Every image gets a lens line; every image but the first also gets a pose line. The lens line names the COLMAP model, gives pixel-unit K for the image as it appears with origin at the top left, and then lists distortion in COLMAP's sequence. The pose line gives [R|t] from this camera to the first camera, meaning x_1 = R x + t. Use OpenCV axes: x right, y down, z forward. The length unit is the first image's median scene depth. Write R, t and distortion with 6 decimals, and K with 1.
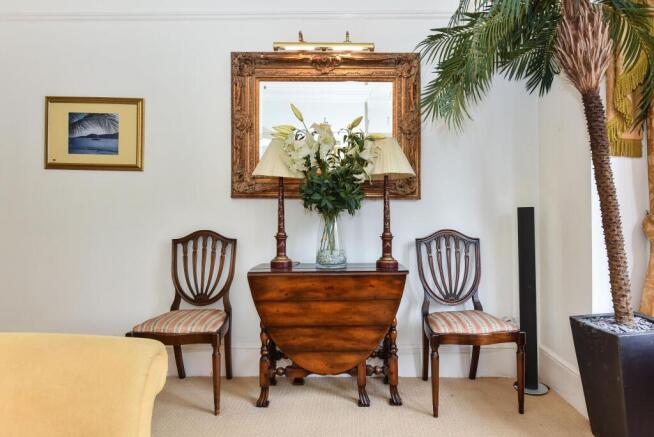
lens RADIAL K [[409.0, 0, 327.0], [0, 409.0, 218.5], [0, 0, 1]] dist [0.001275, 0.000093]
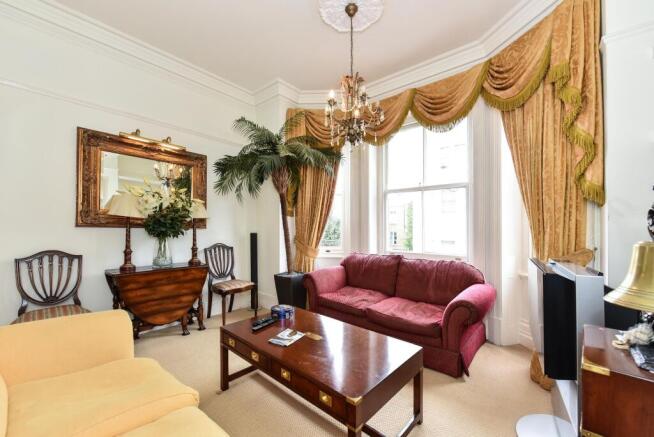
lens RADIAL K [[276.4, 0, 329.4], [0, 276.4, 224.0], [0, 0, 1]] dist [-0.002786, 0.000168]
pose [[0.631088, 0.015367, 0.775559, -0.466627], [-0.002479, 0.999839, -0.017794, -0.049789], [-0.775708, 0.009306, 0.631024, -0.342415]]
